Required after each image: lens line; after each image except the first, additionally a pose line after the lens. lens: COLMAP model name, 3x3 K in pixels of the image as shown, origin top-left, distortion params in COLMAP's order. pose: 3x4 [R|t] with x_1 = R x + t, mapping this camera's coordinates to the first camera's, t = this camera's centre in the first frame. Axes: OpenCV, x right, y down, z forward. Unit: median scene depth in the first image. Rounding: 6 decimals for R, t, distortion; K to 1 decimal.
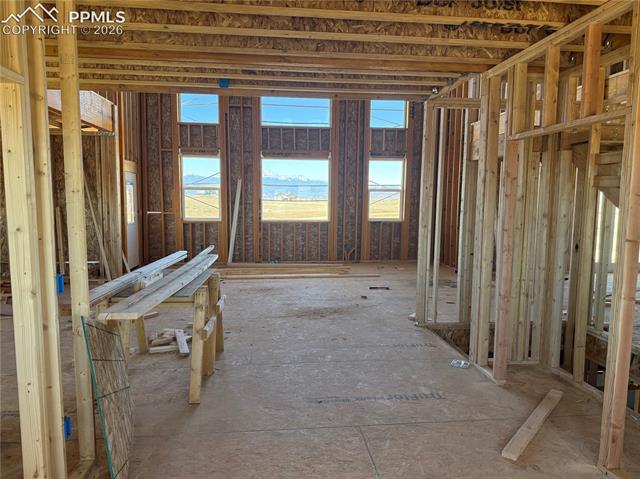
lens RADIAL K [[449.6, 0, 320.0], [0, 449.6, 239.5], [0, 0, 1]] dist [0.185747, -0.001324]
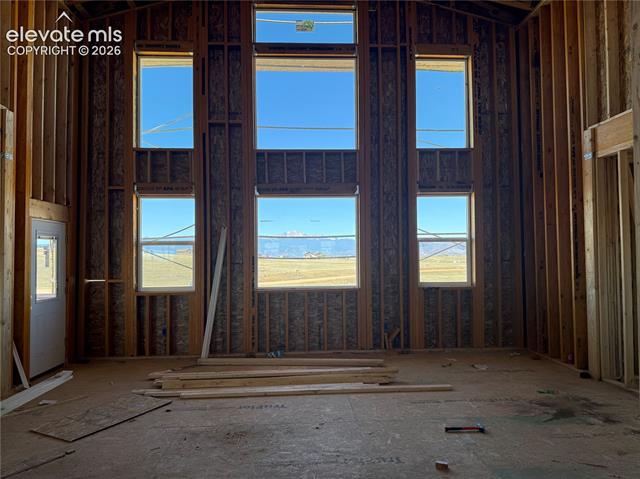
lens RADIAL K [[380.4, 0, 320.0], [0, 380.4, 239.5], [0, 0, 1]] dist [0.004200, 0.000270]
pose [[0.996962, -0.021955, -0.074735, 0.006754], [0.011573, 0.990557, -0.136610, -0.036578], [0.077028, 0.135330, 0.987802, 0.452233]]
